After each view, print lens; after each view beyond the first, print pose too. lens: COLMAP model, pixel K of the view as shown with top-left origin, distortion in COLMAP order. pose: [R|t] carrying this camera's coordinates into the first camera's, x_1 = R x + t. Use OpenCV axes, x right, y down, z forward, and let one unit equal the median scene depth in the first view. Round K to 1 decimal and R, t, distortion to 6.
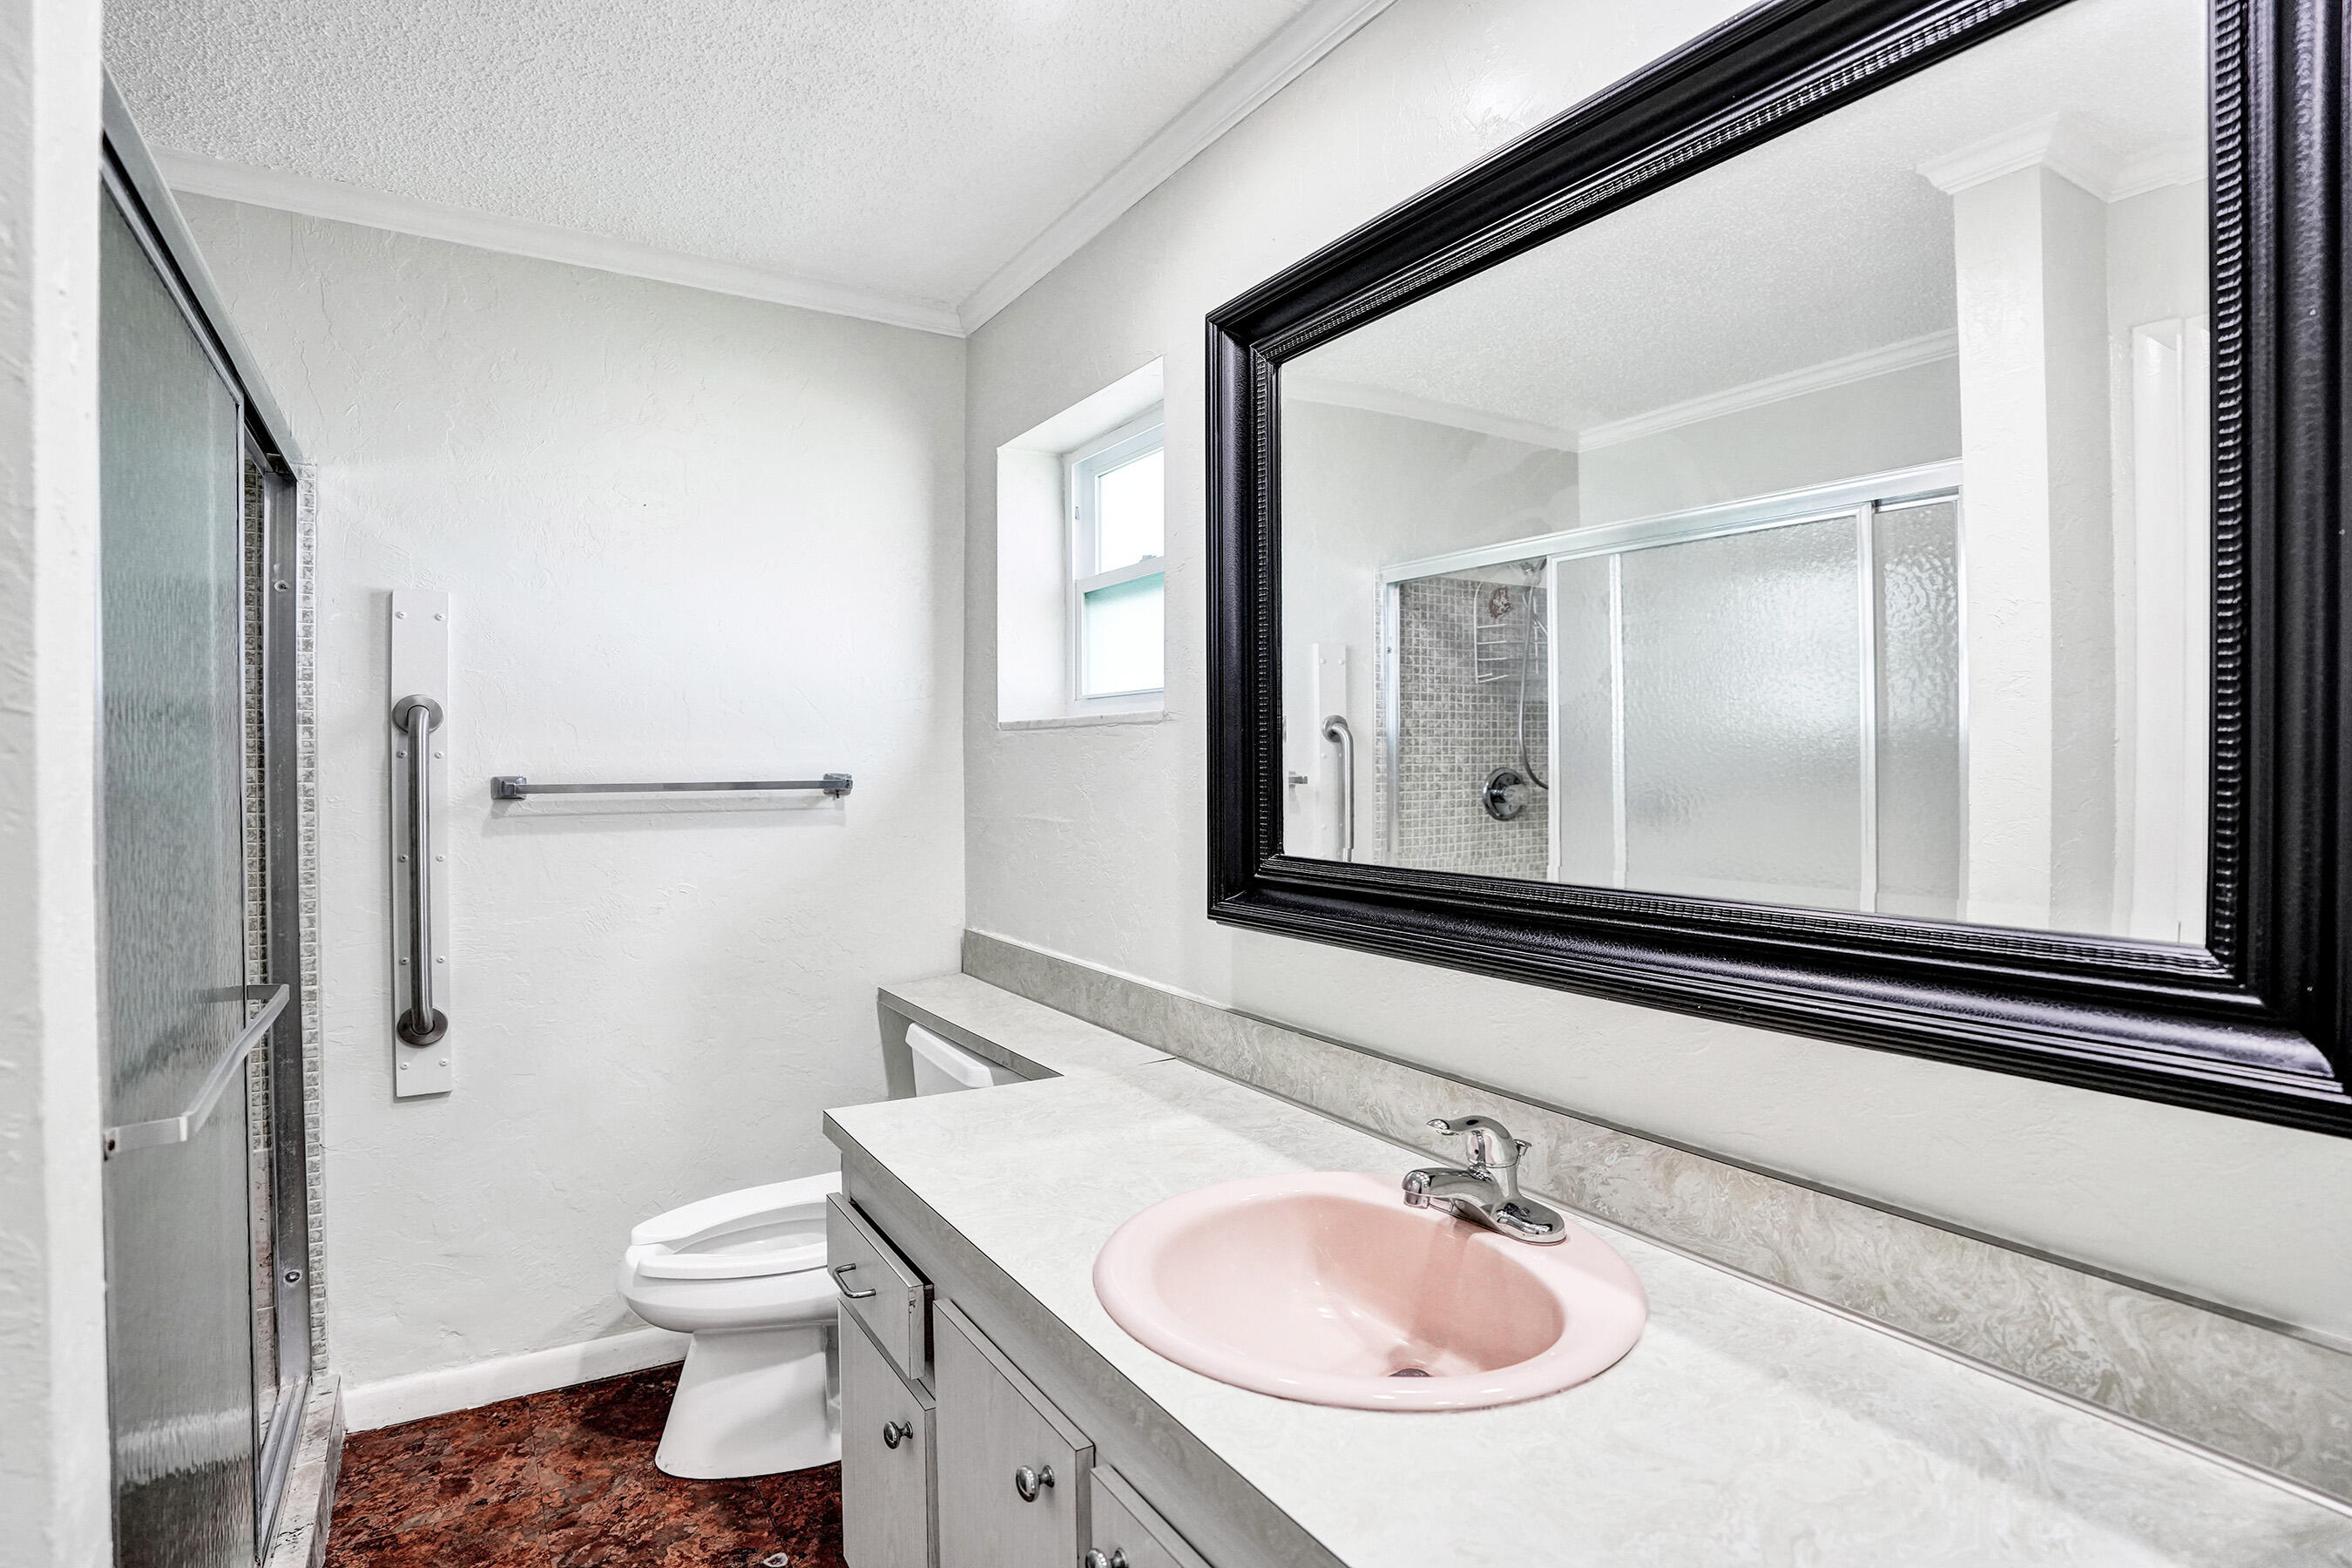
lens RADIAL K [[1220.2, 0, 1192.2], [0, 1220.2, 799.6], [0, 0, 1]] dist [-0.070816, 0.024456]
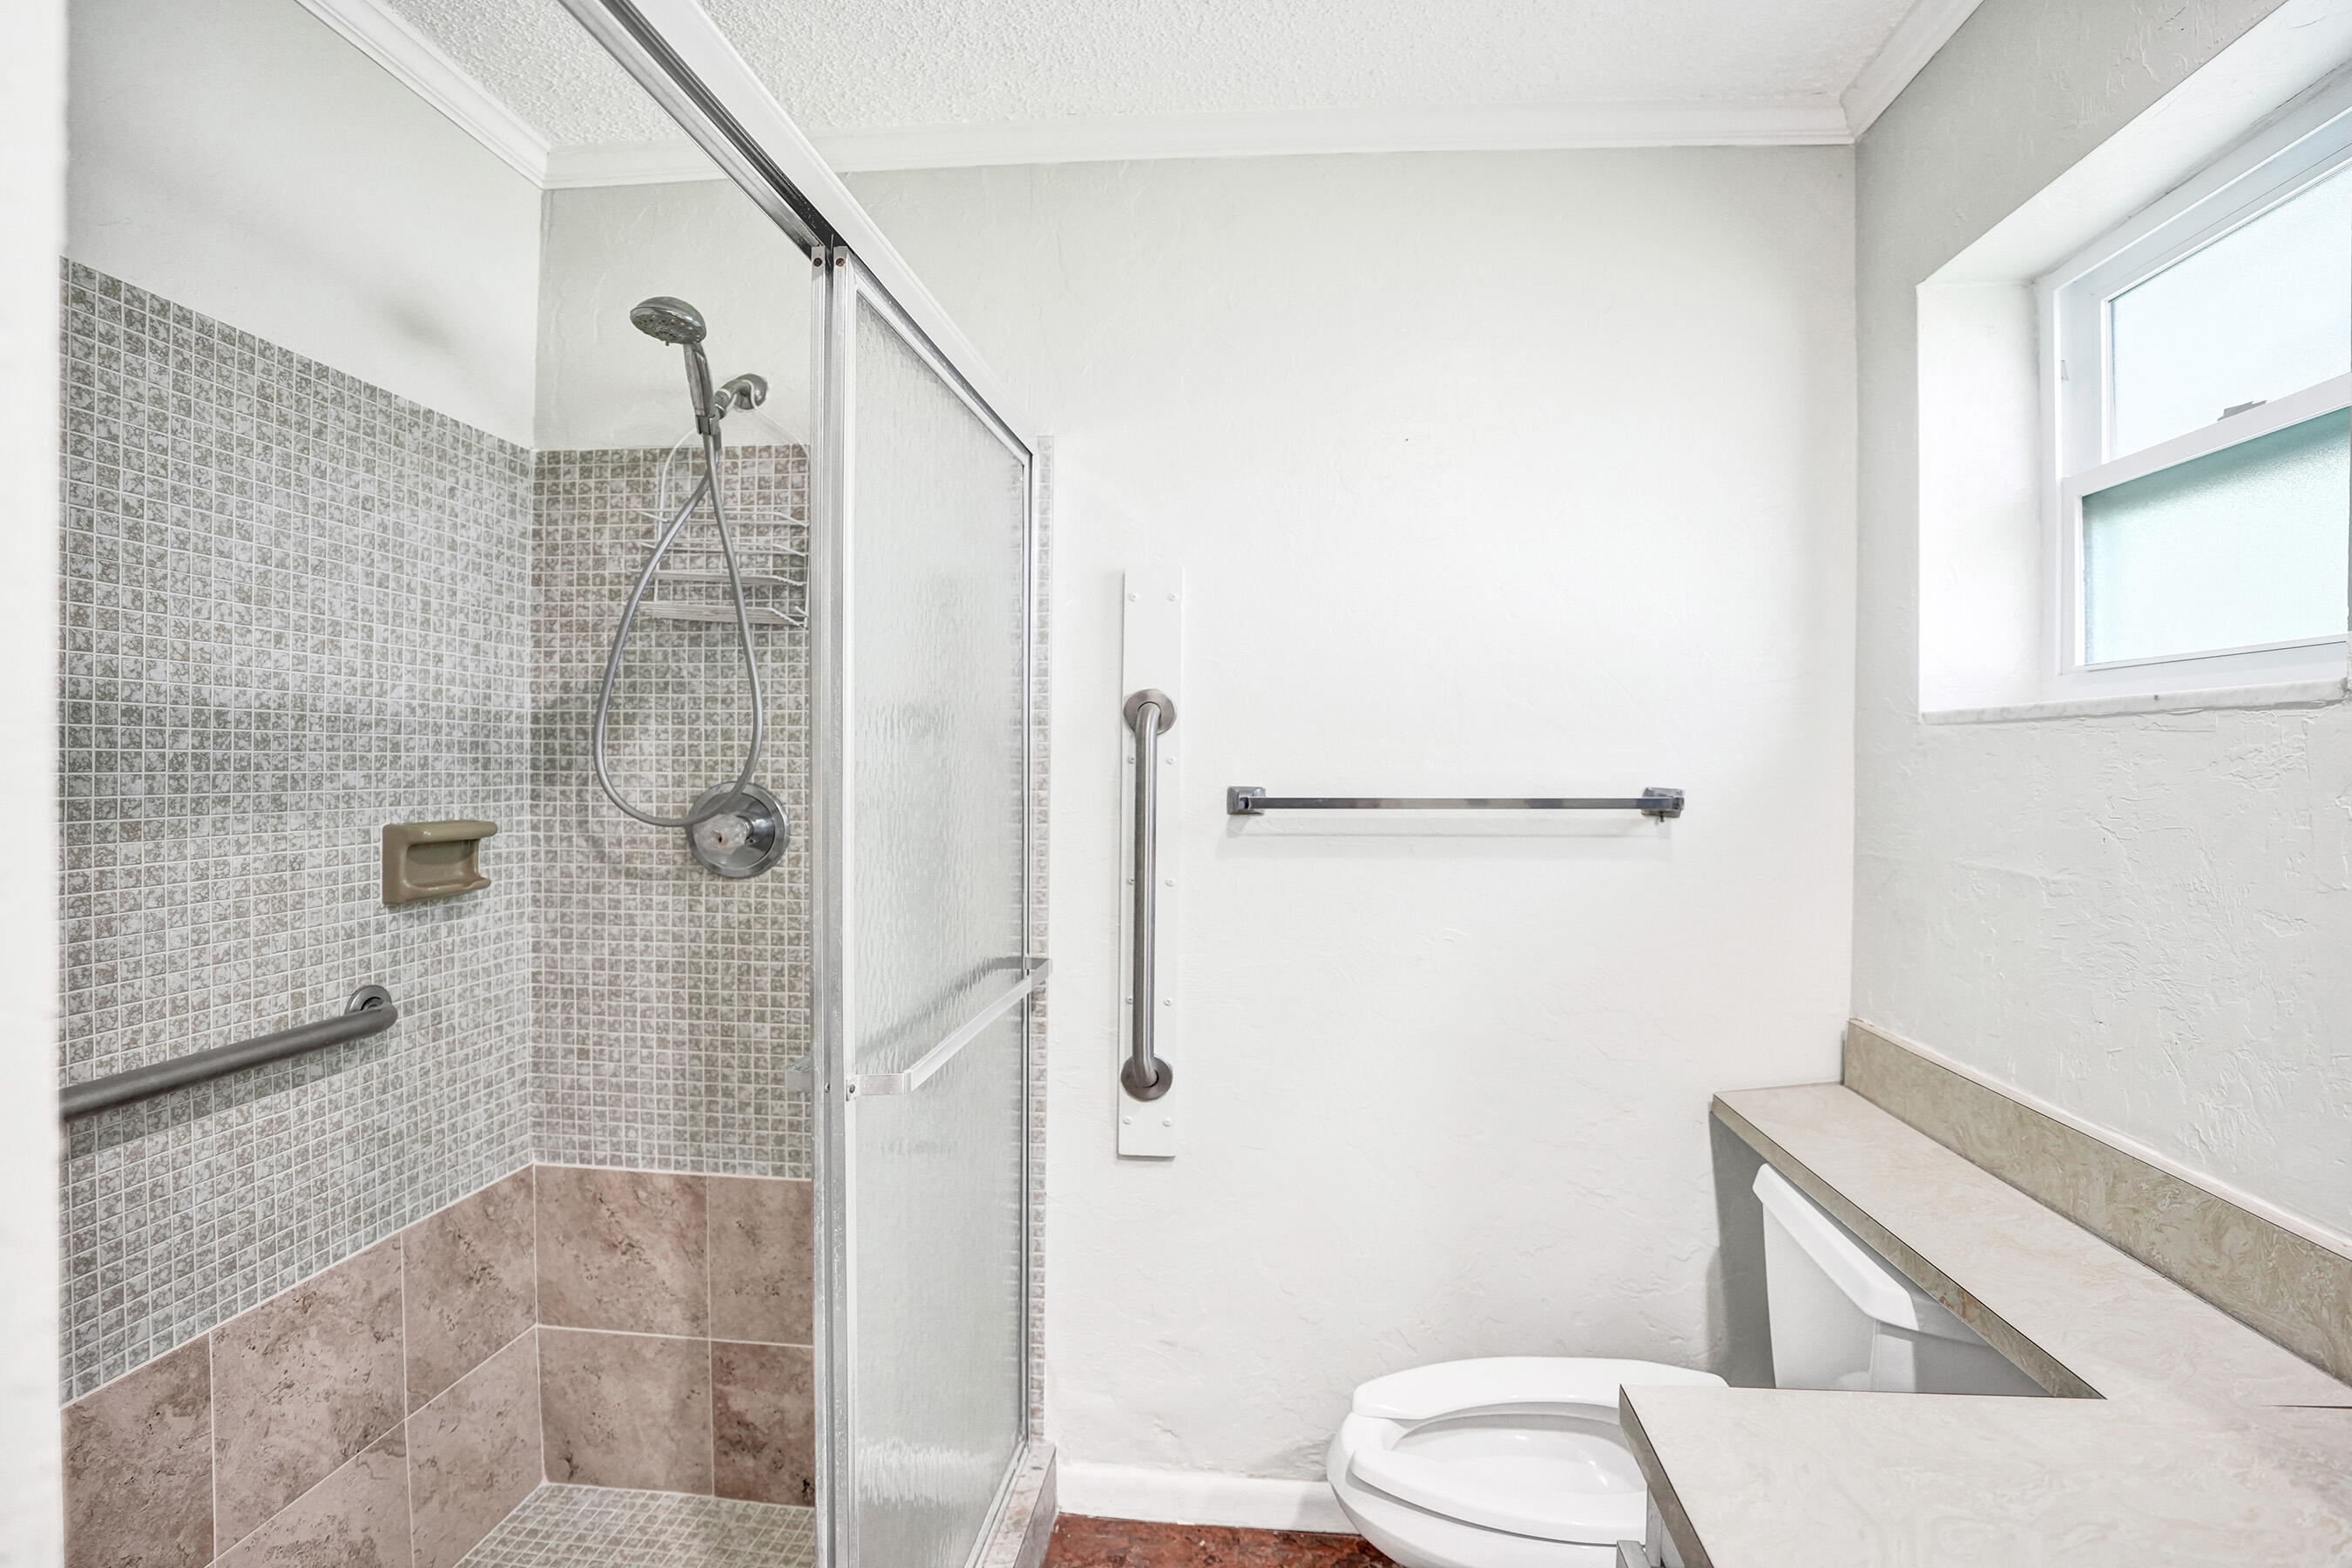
lens RADIAL K [[1220.2, 0, 1150.6], [0, 1220.2, 784.1], [0, 0, 1]] dist [-0.070816, 0.024456]
pose [[0.777512, 0.015472, -0.628678, -0.097341], [-0.022801, 0.999734, -0.003595, -0.016985], [0.628455, 0.017130, 0.777658, 0.314467]]
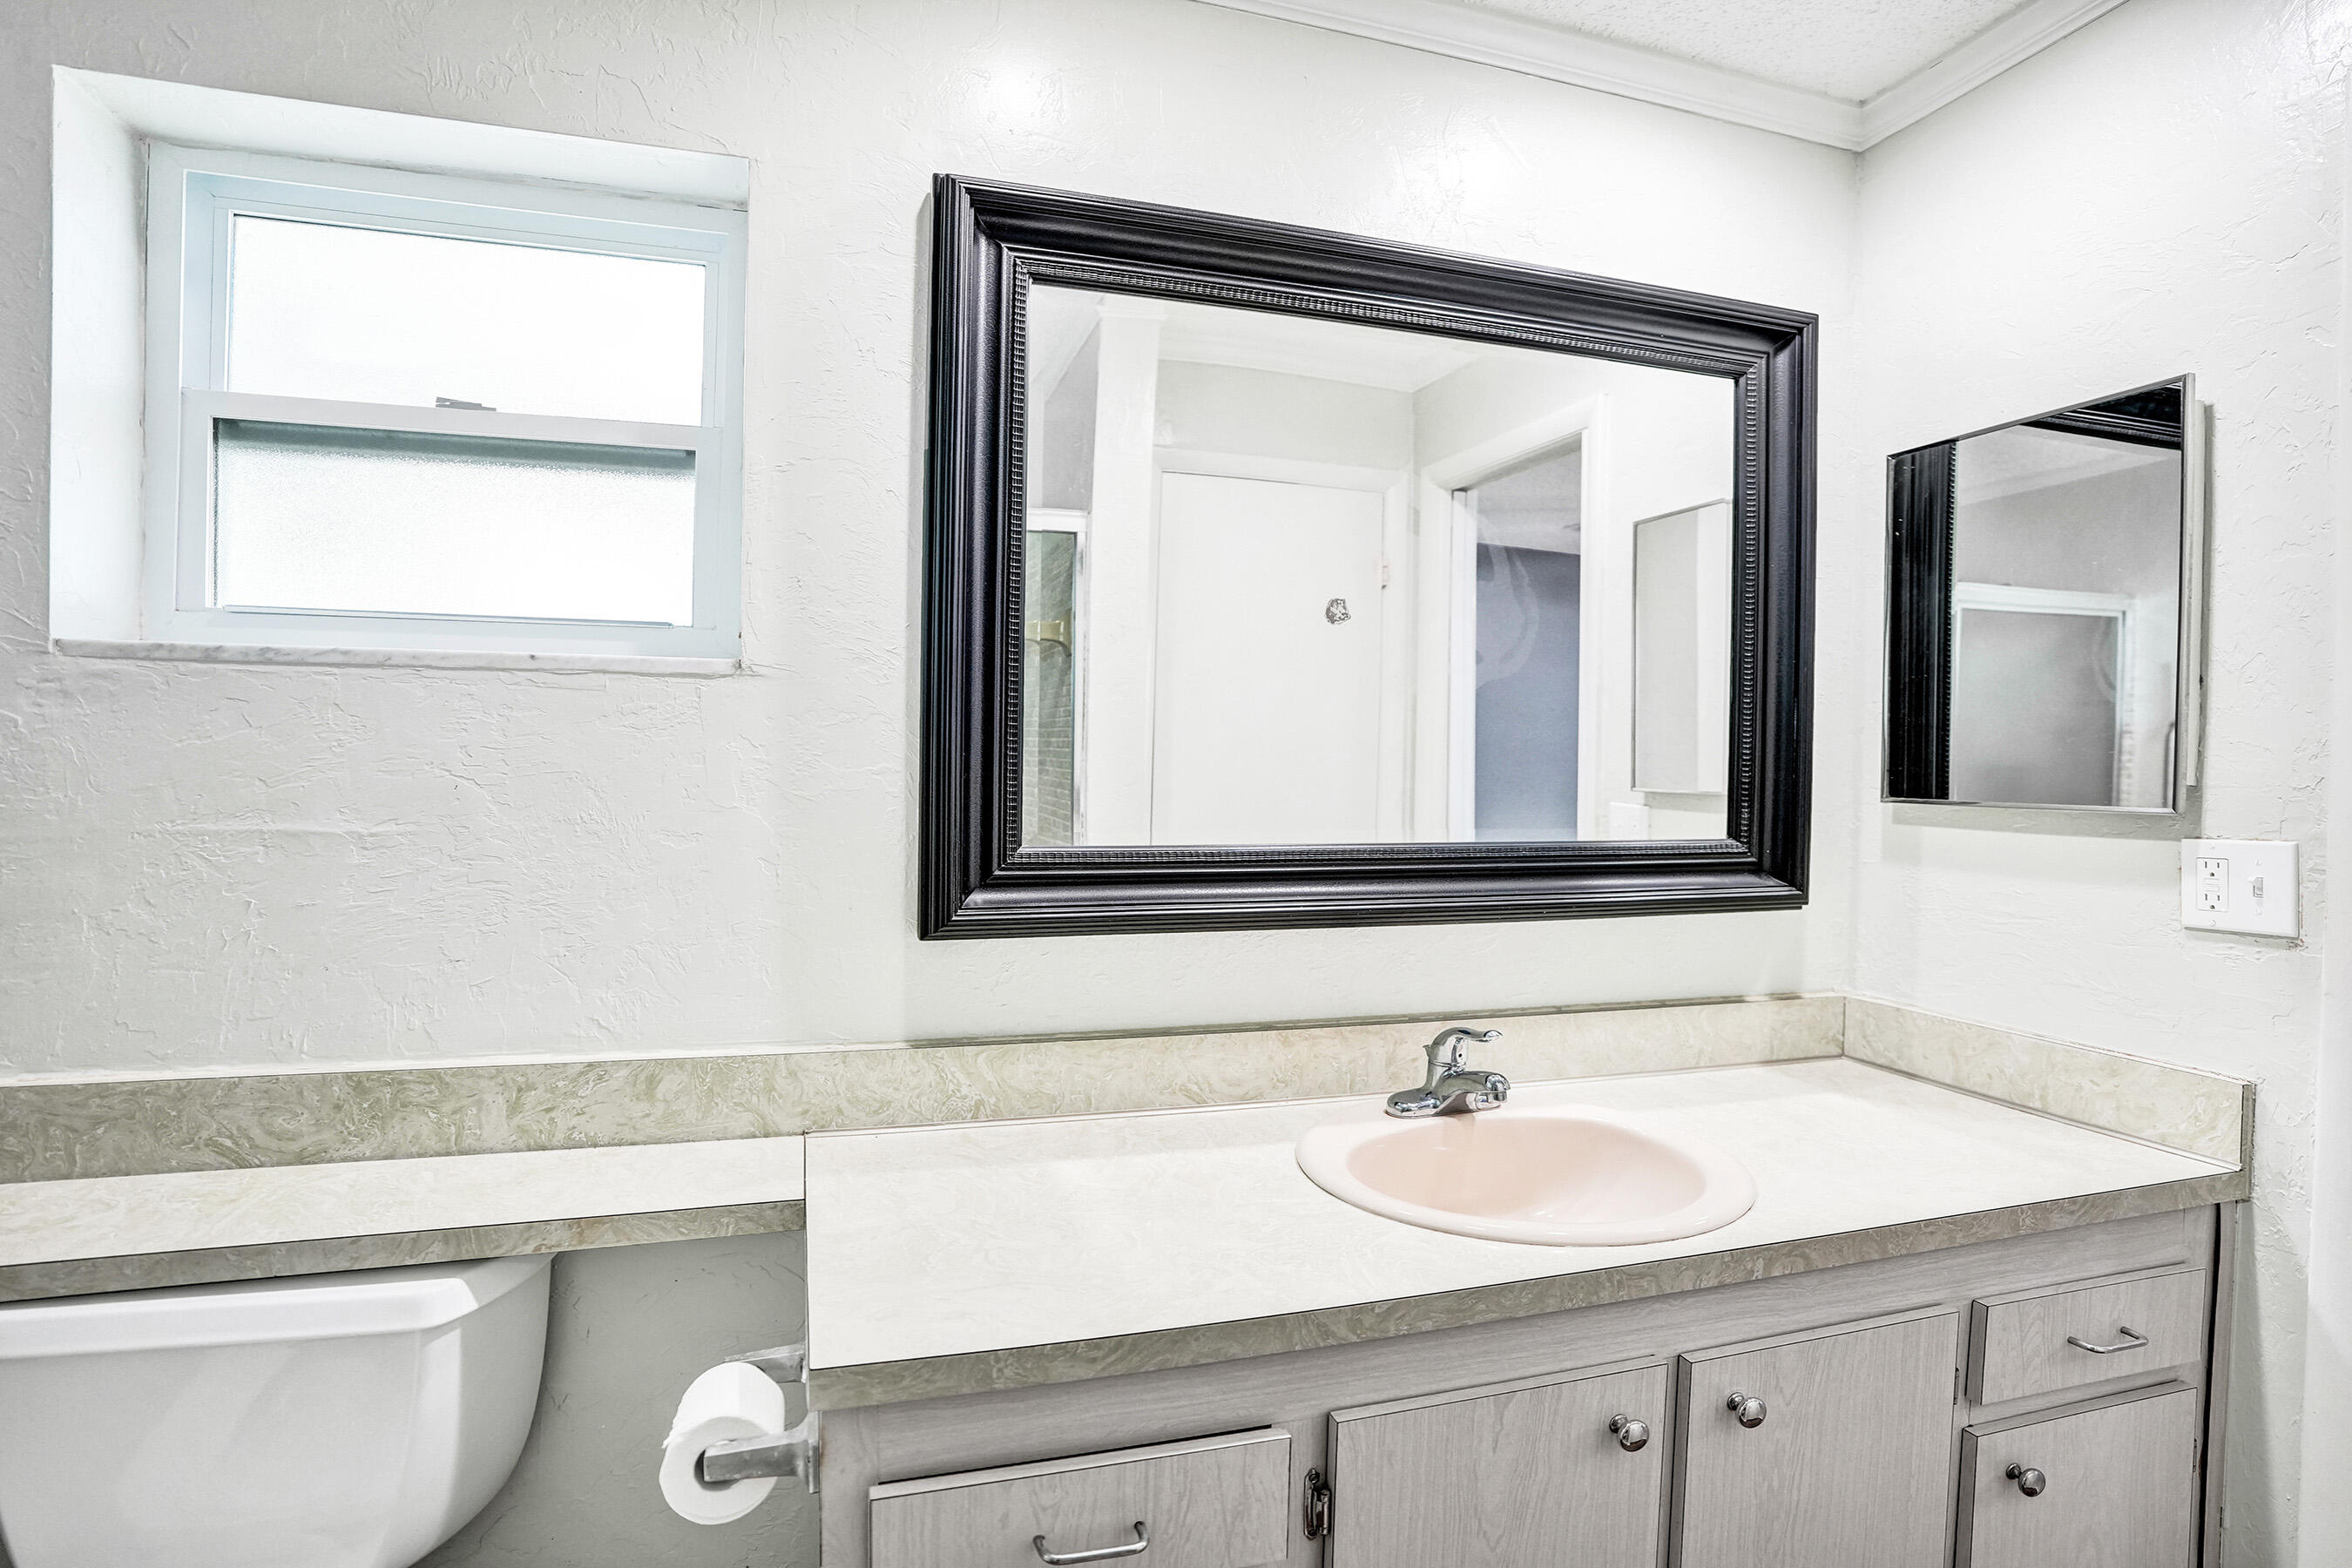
lens RADIAL K [[1220.2, 0, 1189.6], [0, 1220.2, 794.2], [0, 0, 1]] dist [-0.070816, 0.024456]
pose [[0.252833, -0.023242, 0.967231, -0.601743], [0.012829, 0.999704, 0.020669, -0.006317], [-0.967425, 0.007183, 0.253057, 0.540567]]
